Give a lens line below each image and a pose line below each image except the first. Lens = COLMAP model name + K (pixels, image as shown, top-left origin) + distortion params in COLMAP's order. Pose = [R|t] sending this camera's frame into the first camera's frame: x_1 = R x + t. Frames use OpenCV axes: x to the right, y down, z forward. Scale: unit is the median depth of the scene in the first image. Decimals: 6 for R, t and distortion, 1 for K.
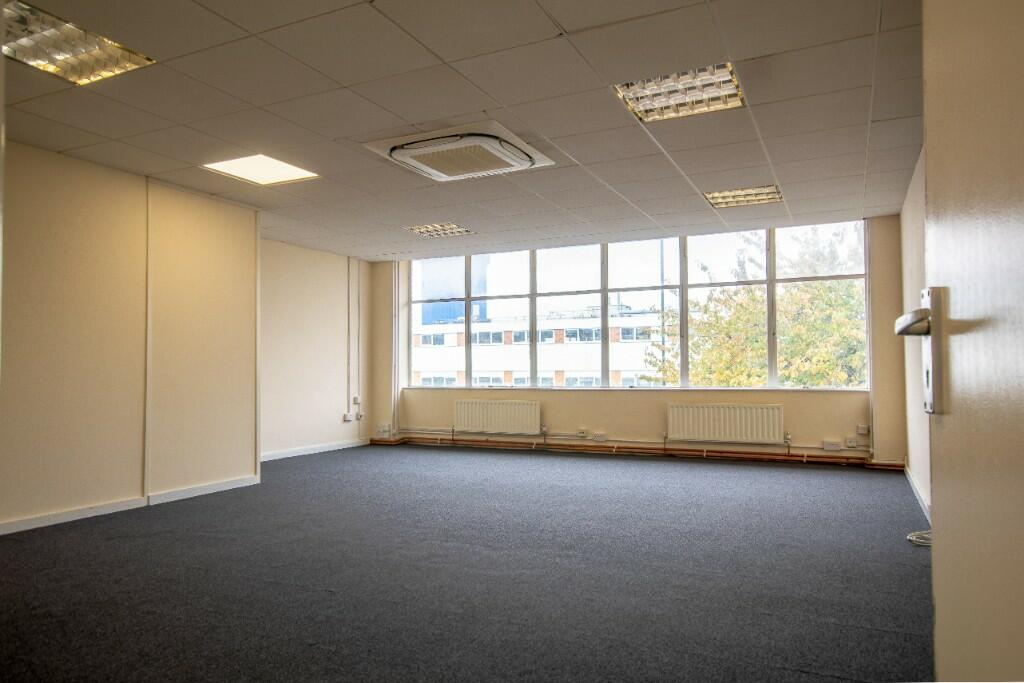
lens RADIAL K [[686.8, 0, 493.3], [0, 686.8, 344.9], [0, 0, 1]] dist [0.014340, 0.001800]
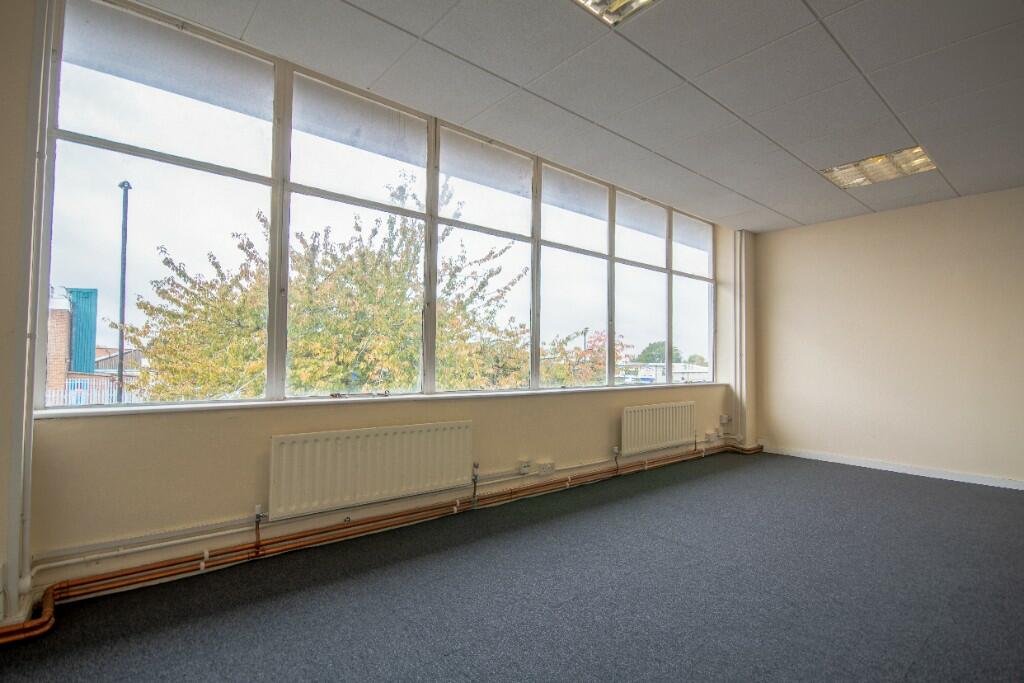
lens RADIAL K [[487.6, 0, 503.5], [0, 487.6, 345.4], [0, 0, 1]] dist [-0.000401, -0.000938]
pose [[0.389985, 0.041095, 0.919904, -0.271388], [-0.046710, 0.998600, -0.024808, 0.032514], [-0.919636, -0.033294, 0.391359, 0.835232]]
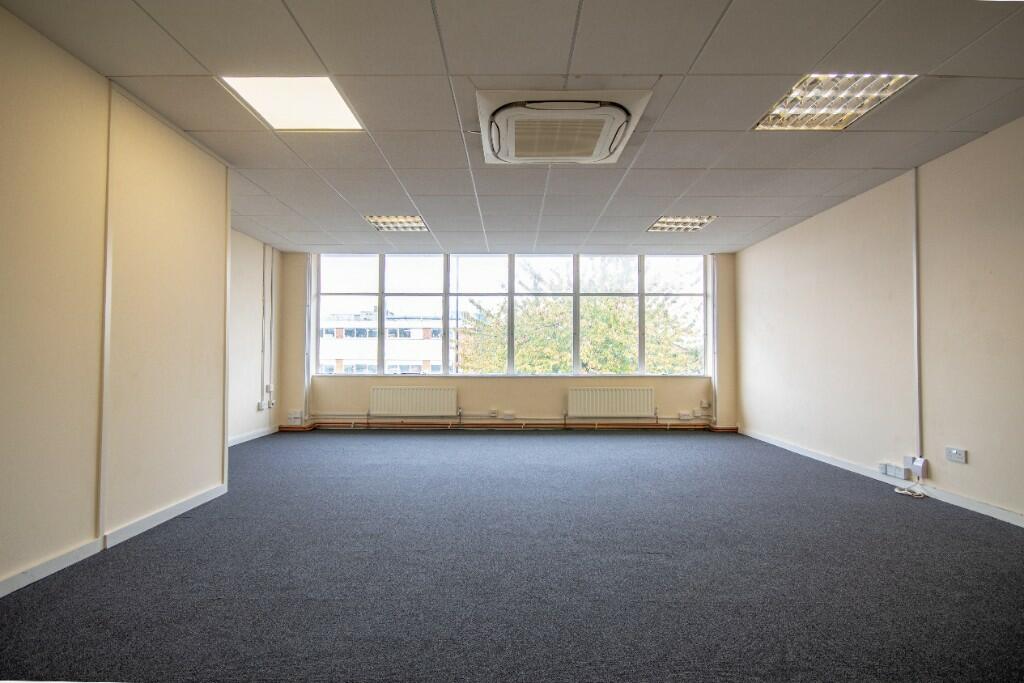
lens RADIAL K [[487.6, 0, 503.5], [0, 487.6, 345.4], [0, 0, 1]] dist [-0.000401, -0.000938]
pose [[0.898512, 0.021955, 0.438399, -0.220991], [-0.025033, 0.999686, 0.001243, 0.009985], [-0.438234, -0.012091, 0.898780, 0.236305]]
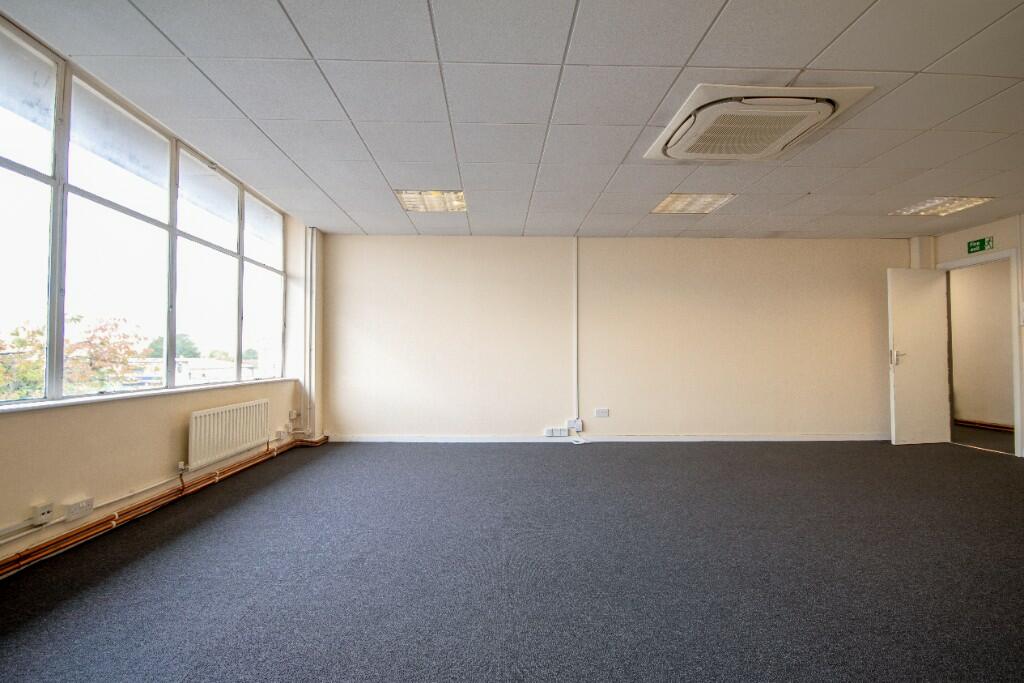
lens RADIAL K [[487.6, 0, 503.5], [0, 487.6, 345.4], [0, 0, 1]] dist [-0.000401, -0.000938]
pose [[-0.479536, 0.030430, 0.876995, -0.254543], [-0.029286, 0.998287, -0.050652, 0.033951], [-0.877034, -0.049974, -0.477823, 0.883868]]
